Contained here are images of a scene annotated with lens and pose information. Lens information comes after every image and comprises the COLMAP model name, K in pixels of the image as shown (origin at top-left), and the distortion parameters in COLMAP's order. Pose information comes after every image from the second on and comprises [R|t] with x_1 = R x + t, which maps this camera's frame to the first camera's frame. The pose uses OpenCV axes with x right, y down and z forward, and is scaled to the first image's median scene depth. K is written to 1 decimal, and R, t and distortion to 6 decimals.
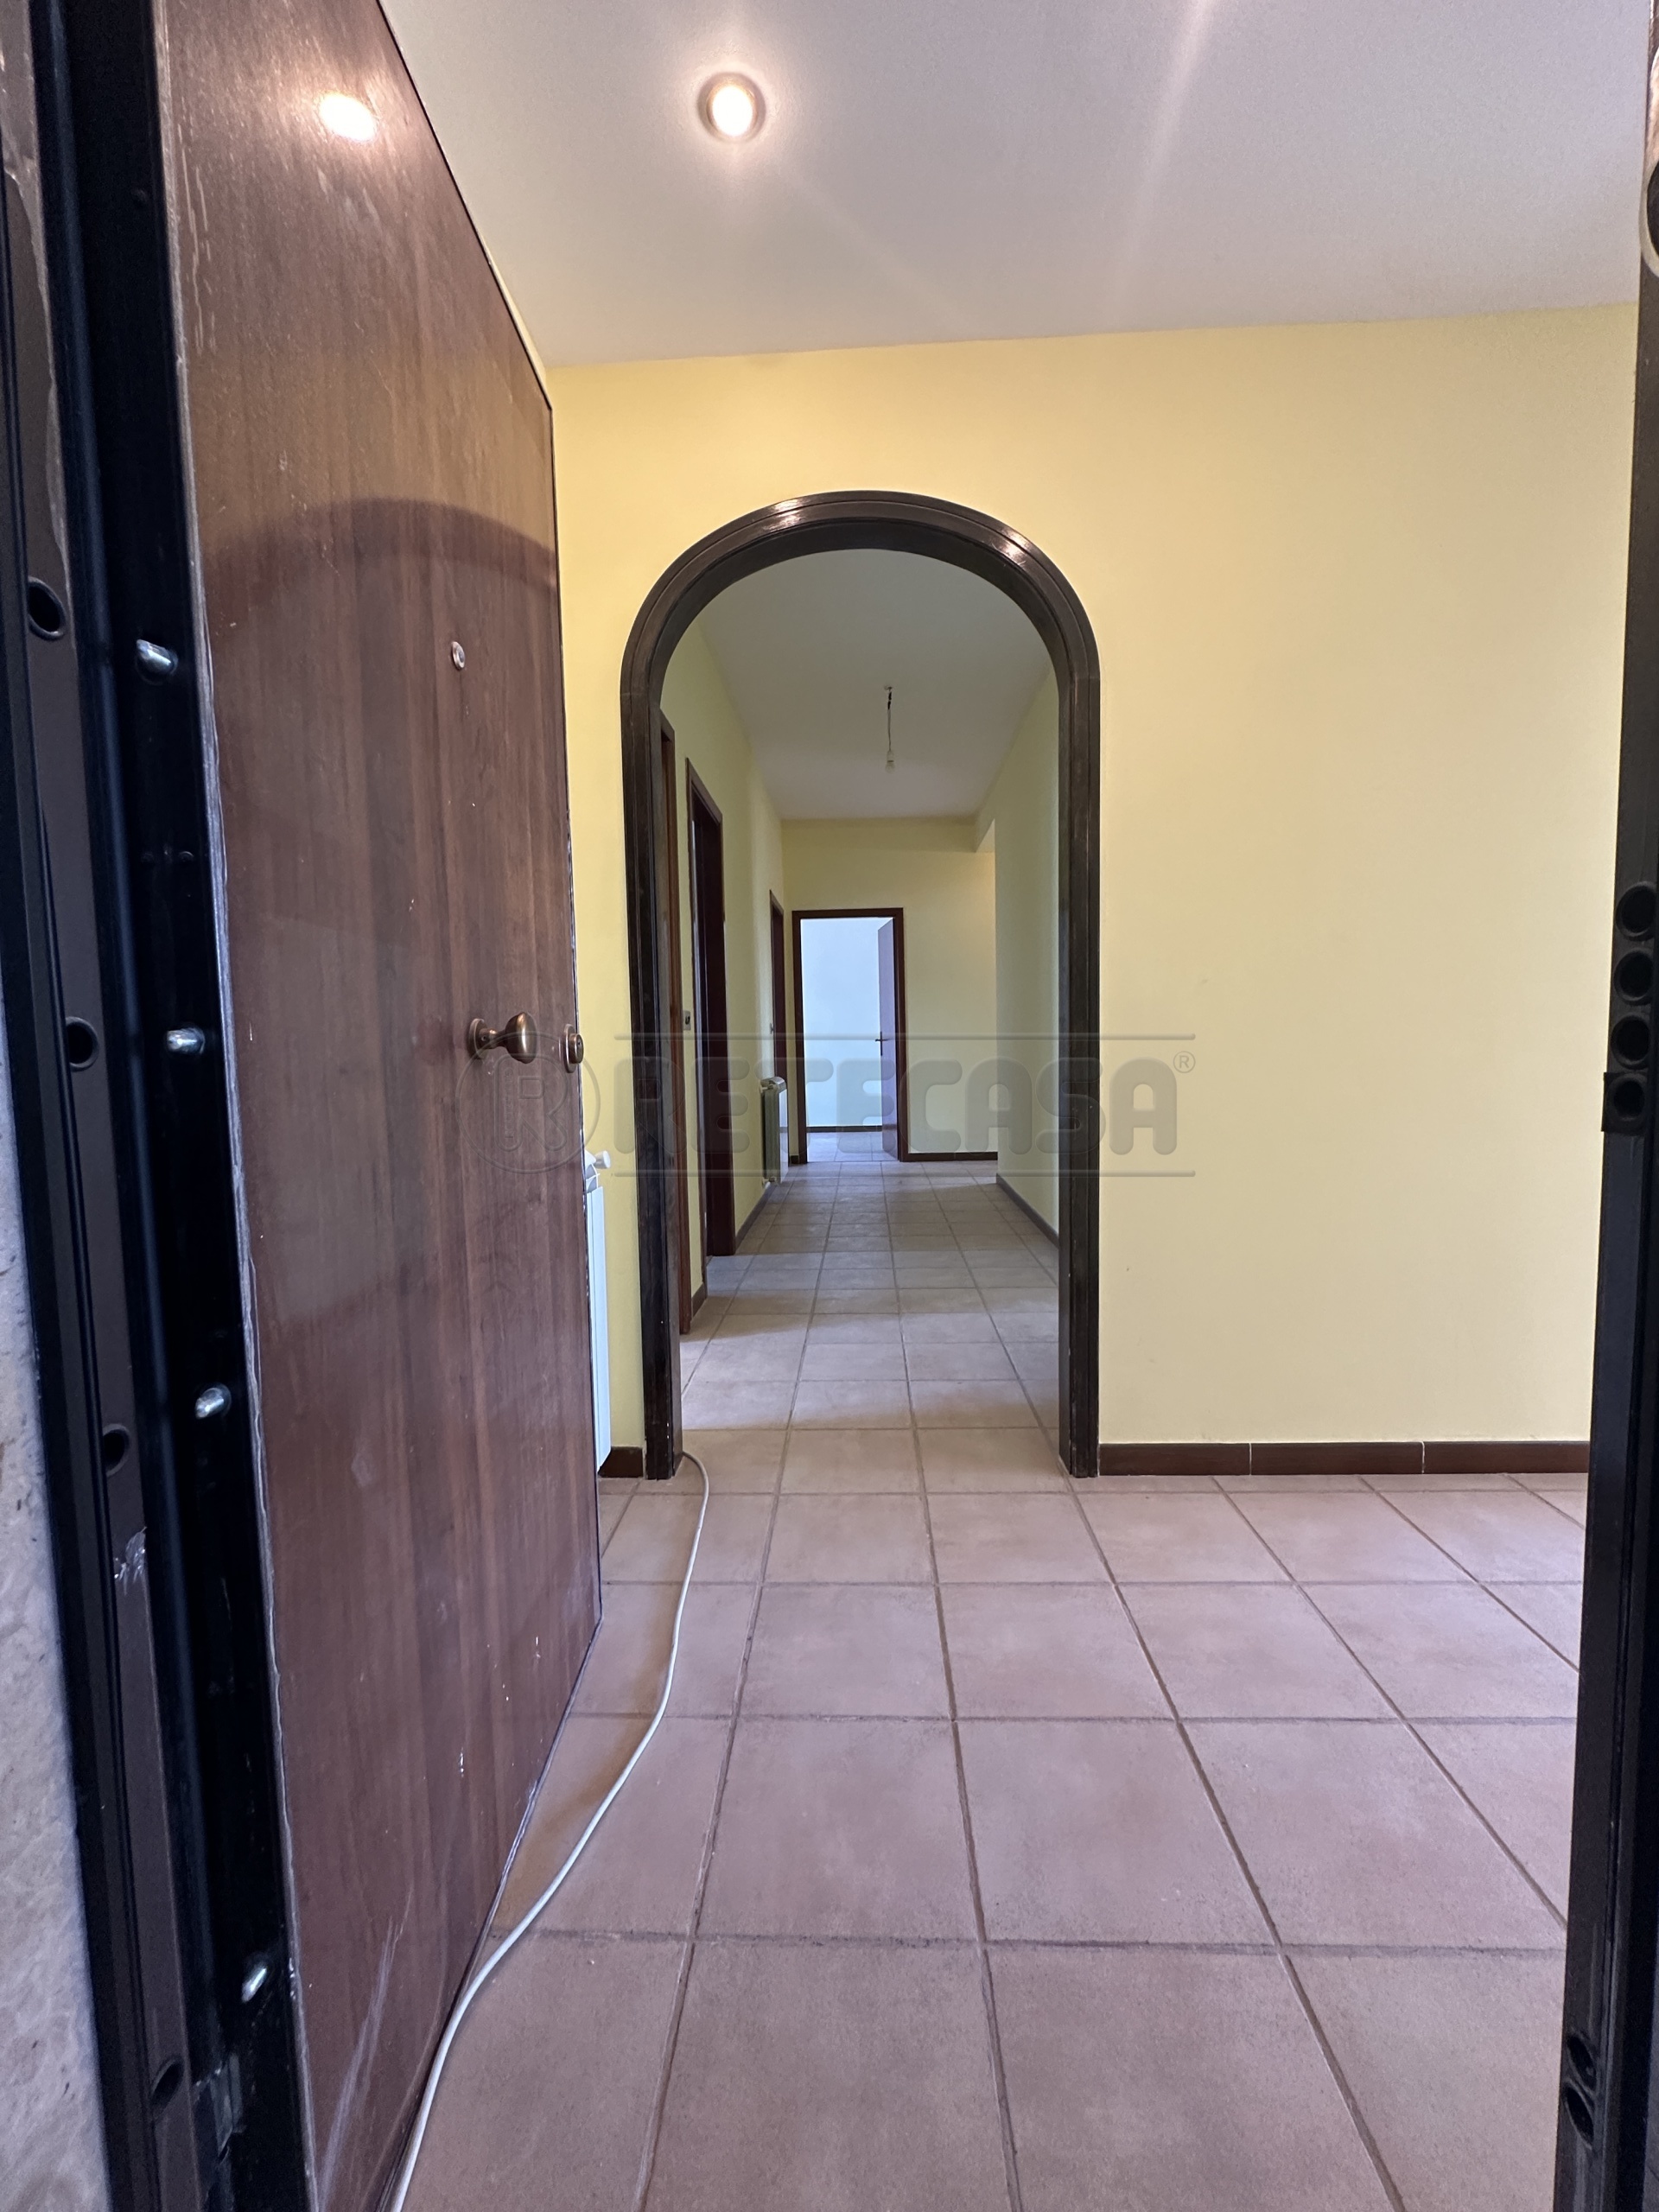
lens RADIAL K [[893.3, 0, 829.5], [0, 893.3, 1106.0], [0, 0, 1]] dist [-0.000581, -0.000051]
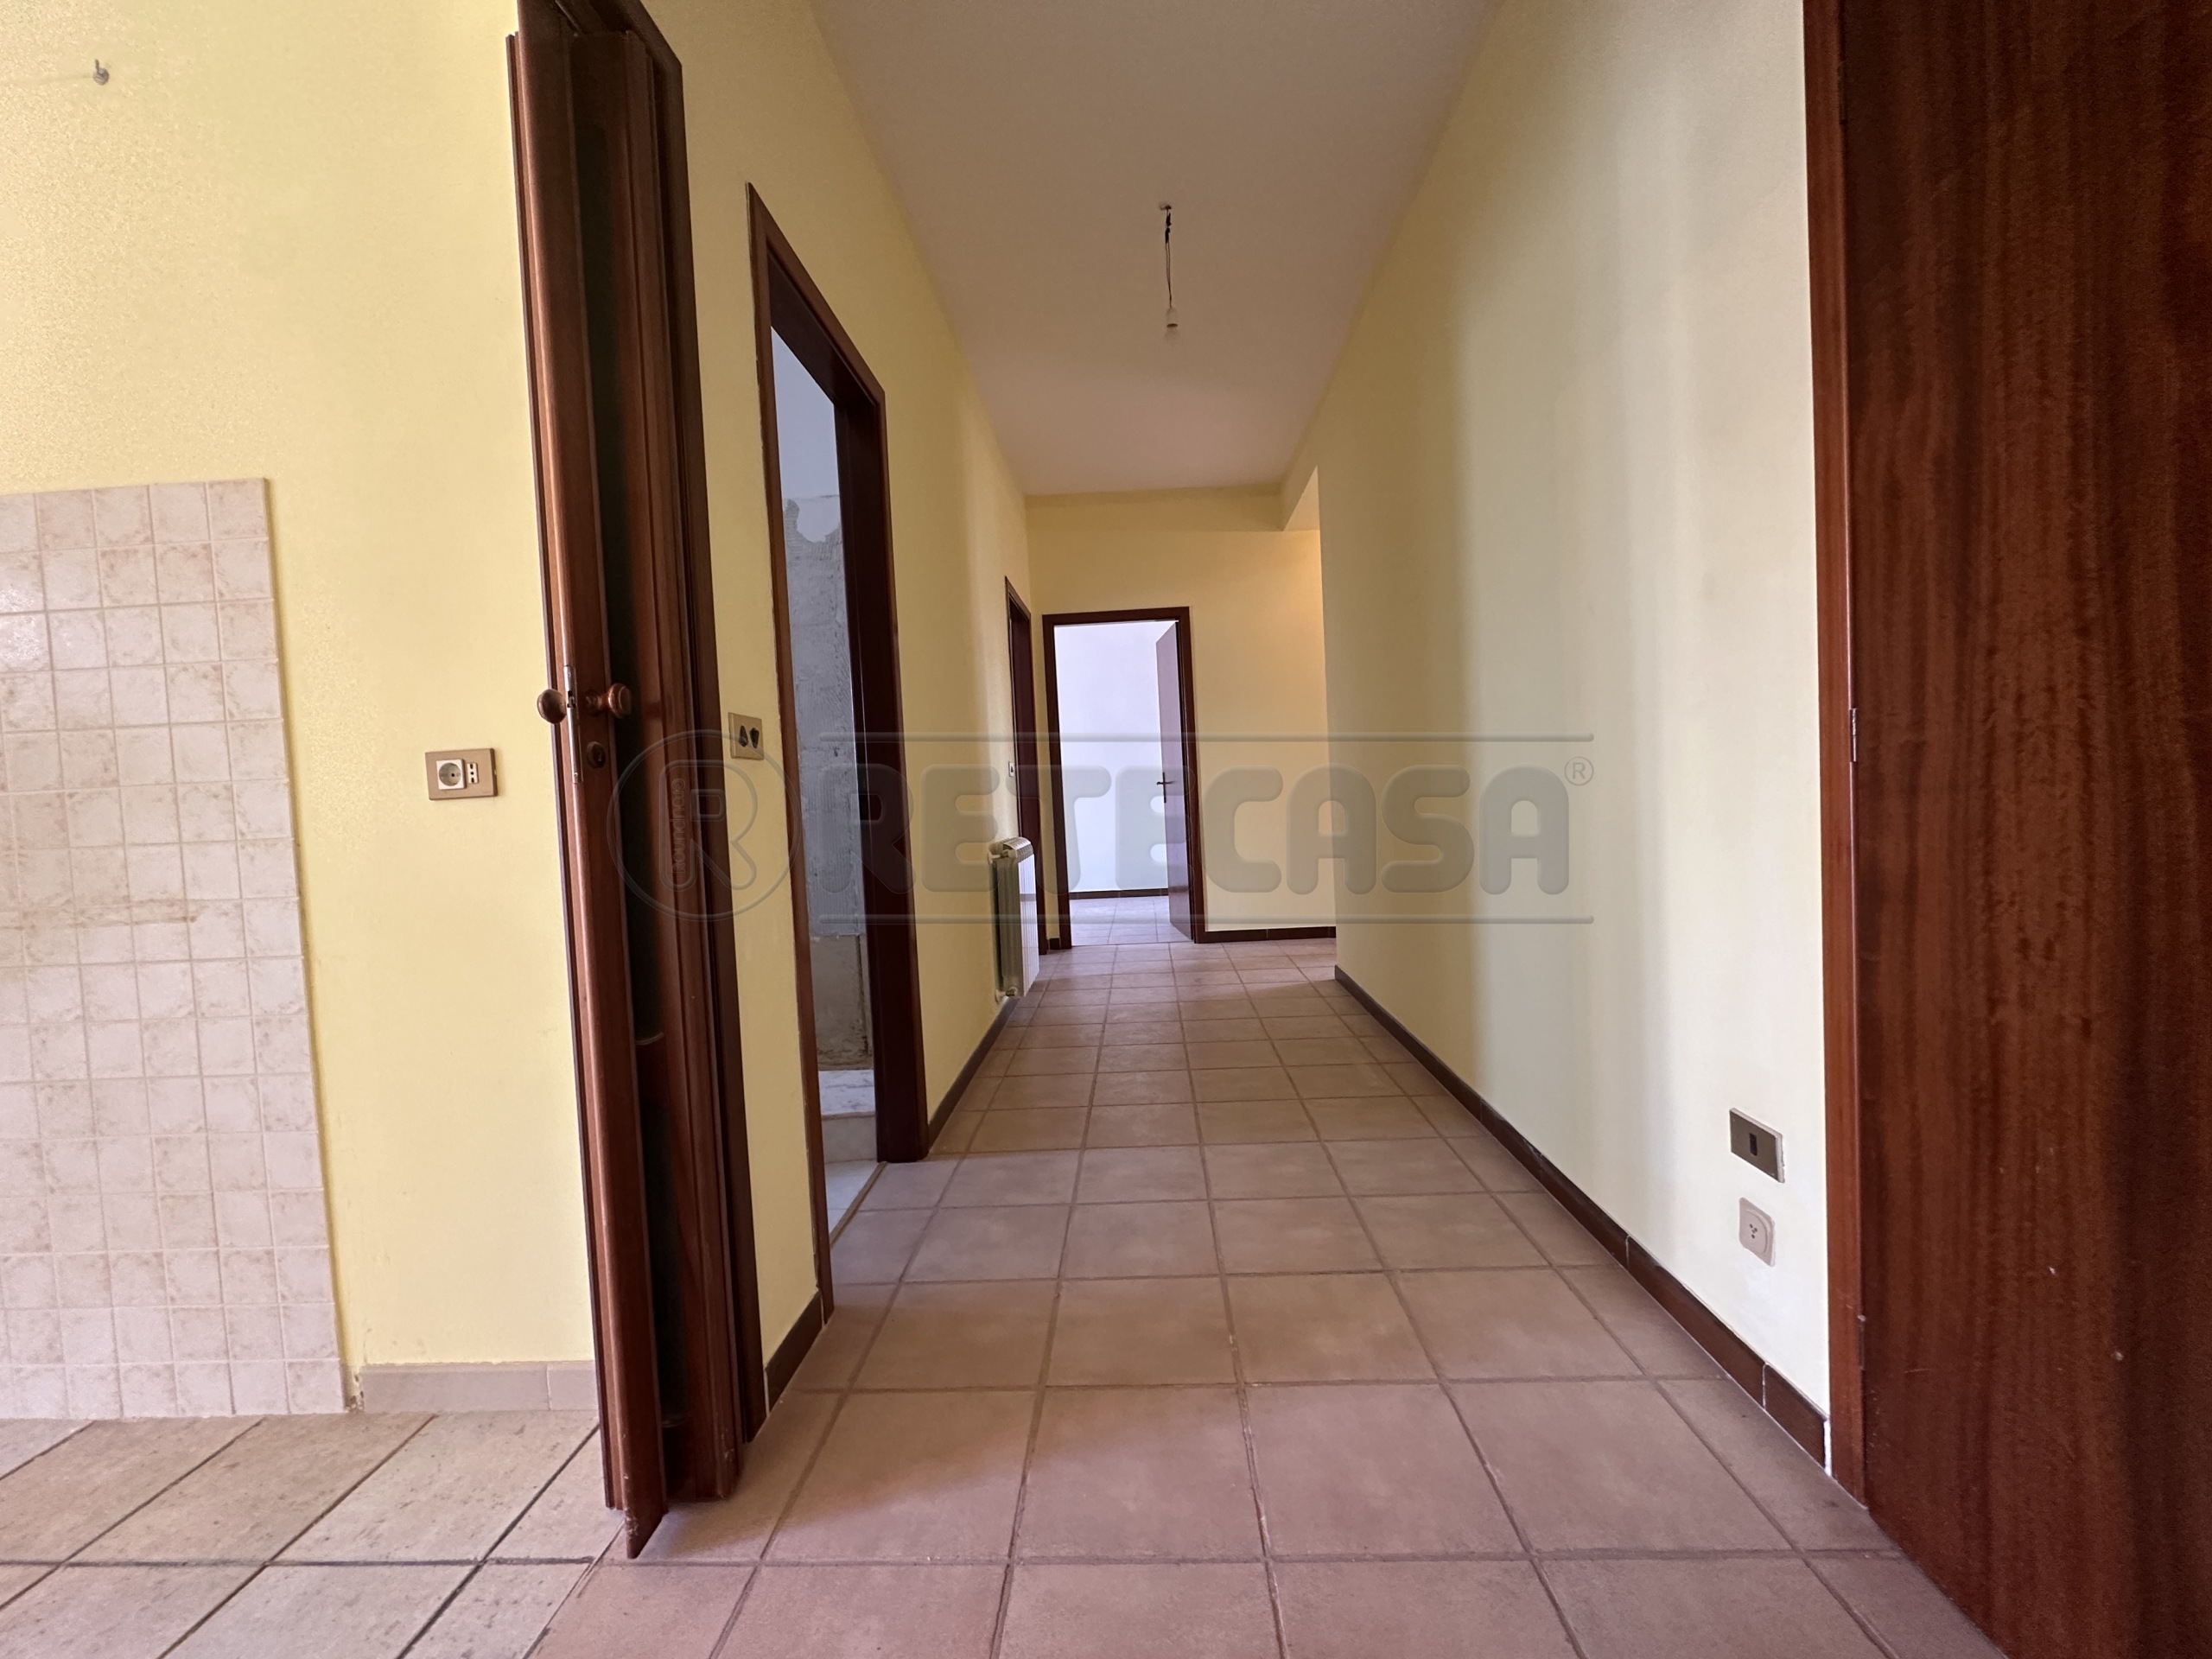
lens RADIAL K [[880.8, 0, 1104.3], [0, 880.8, 826.2], [0, 0, 1]] dist [-0.001327, -0.000111]
pose [[0.999622, -0.026790, -0.006236, 0.011605], [0.026583, 0.999159, -0.031208, -0.017238], [0.007067, 0.031030, 0.999493, 0.296038]]
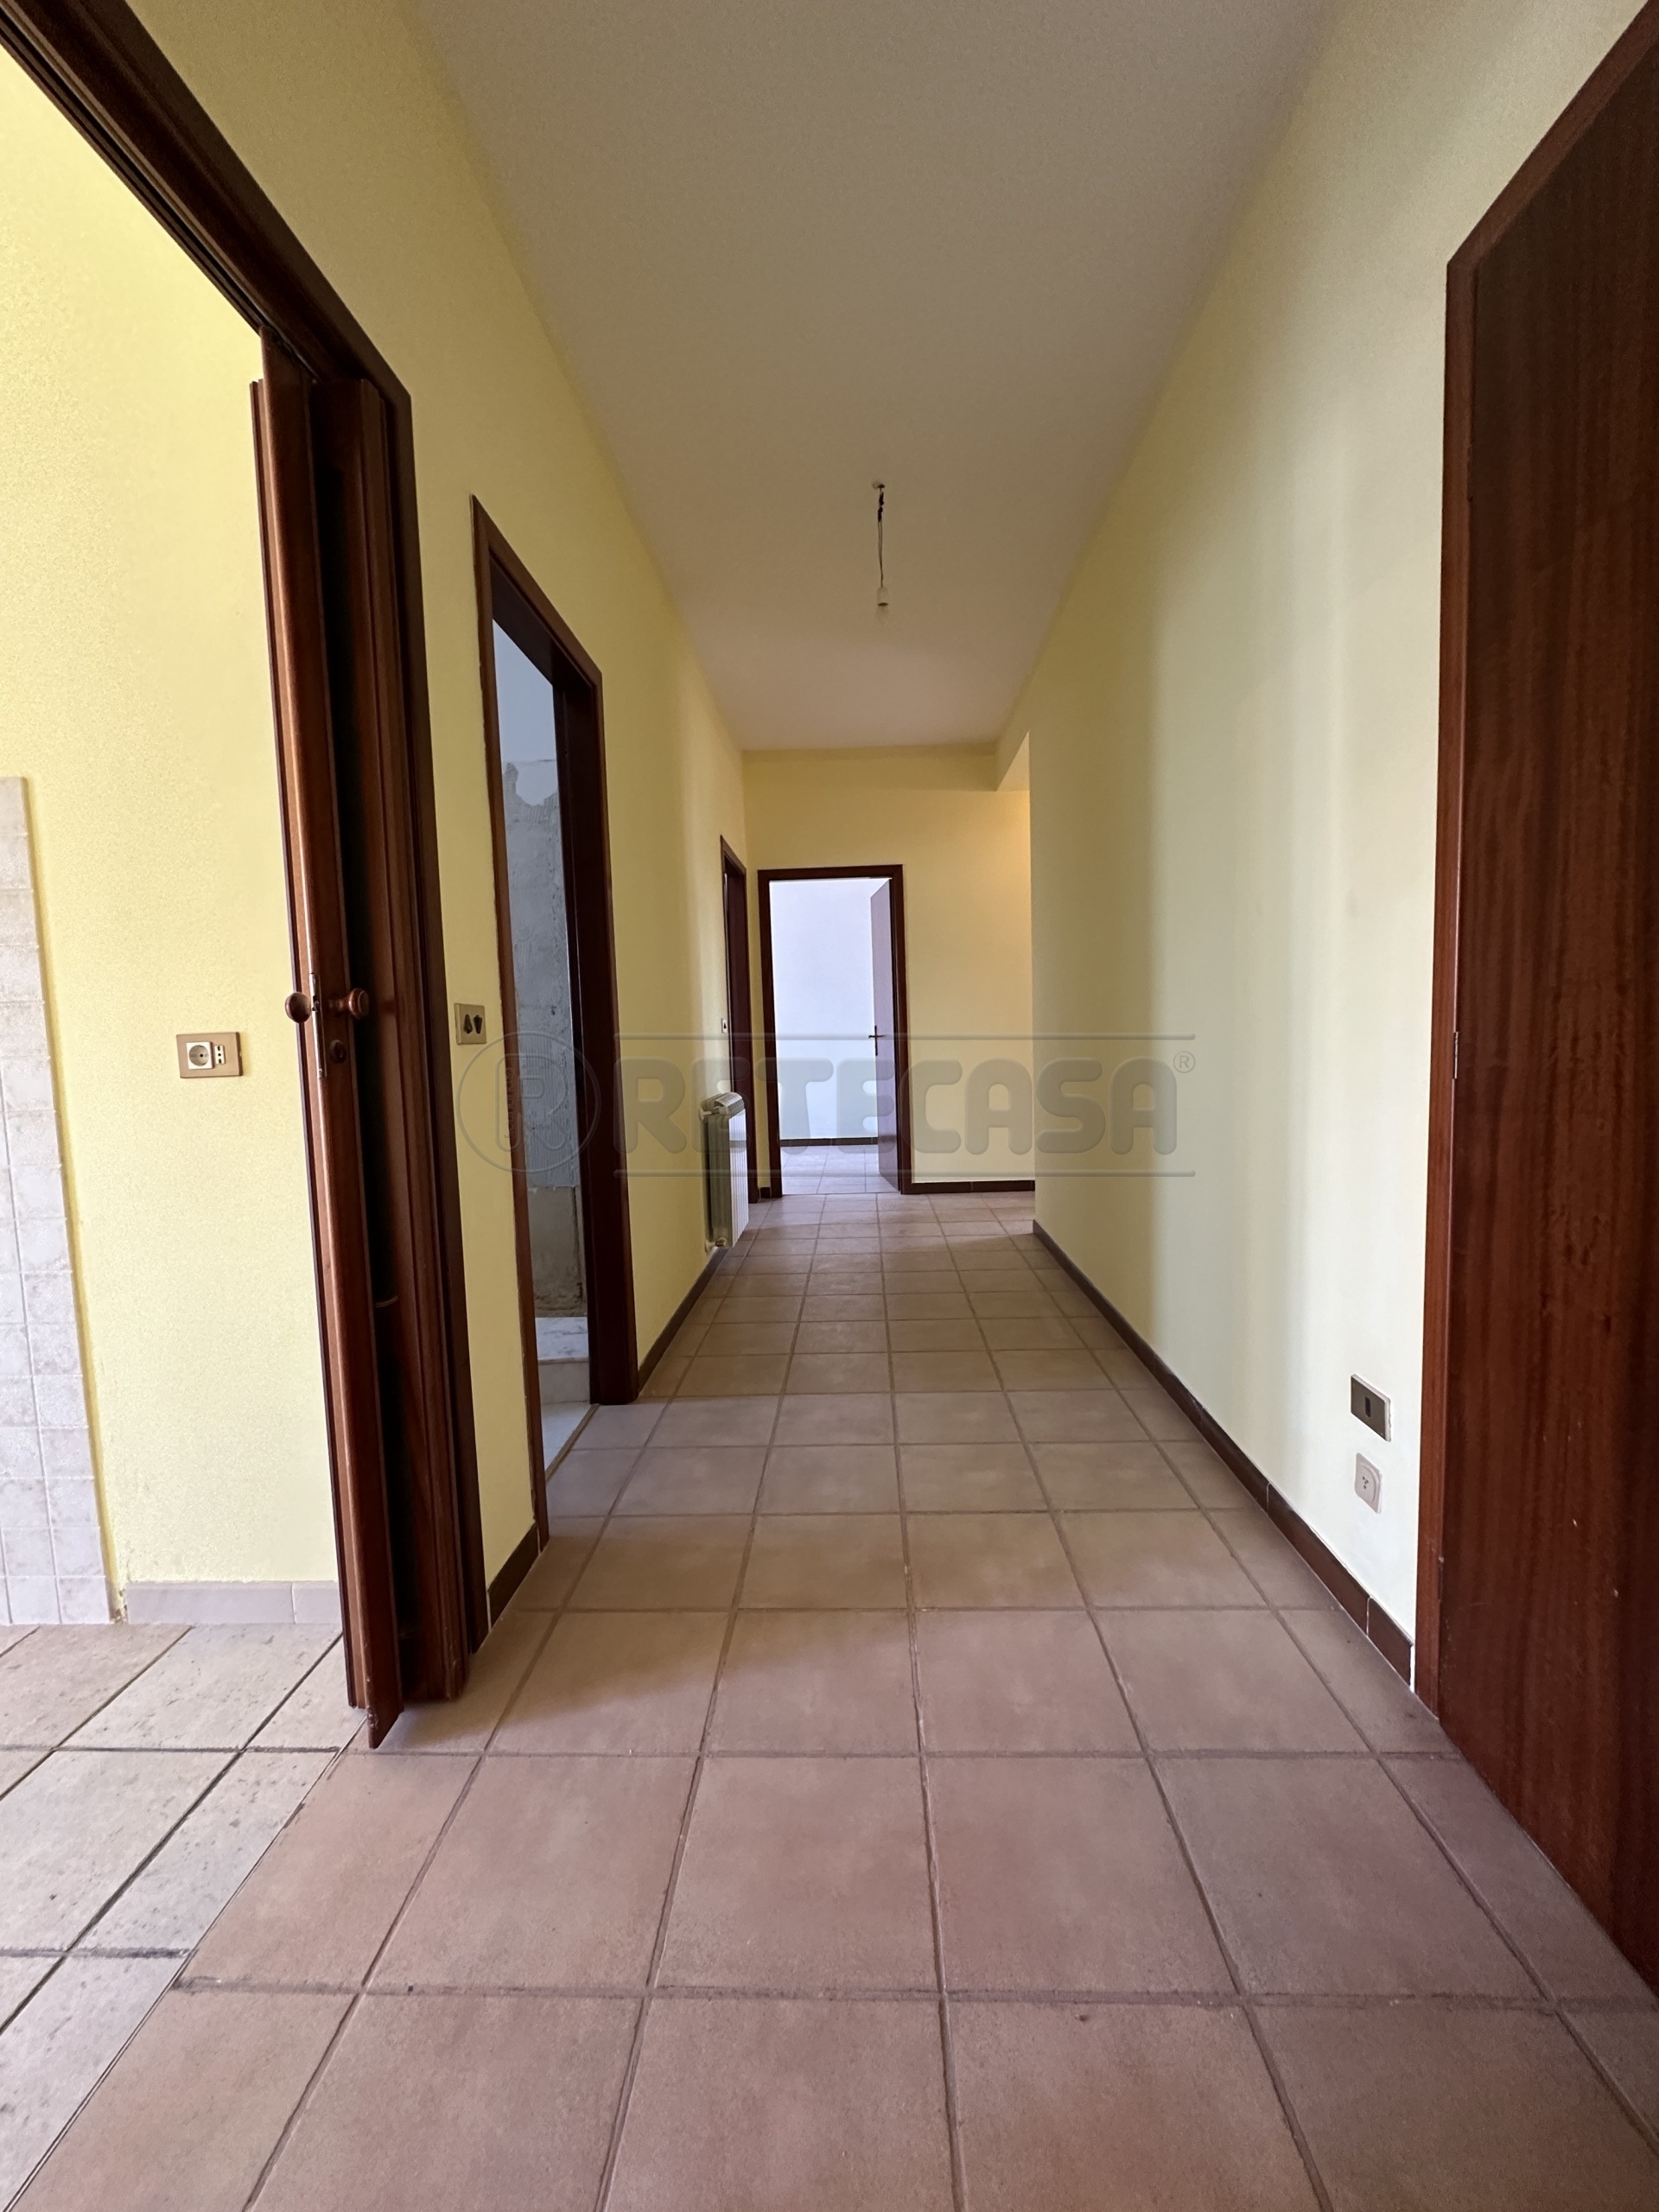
lens RADIAL K [[881.4, 0, 828.2], [0, 881.4, 1103.9], [0, 0, 1]] dist [-0.002007, -0.000290]
pose [[0.999955, -0.009533, -0.000346, 0.019079], [0.009536, 0.999882, 0.012015, -0.029788], [0.000231, -0.012018, 0.999928, 0.273150]]
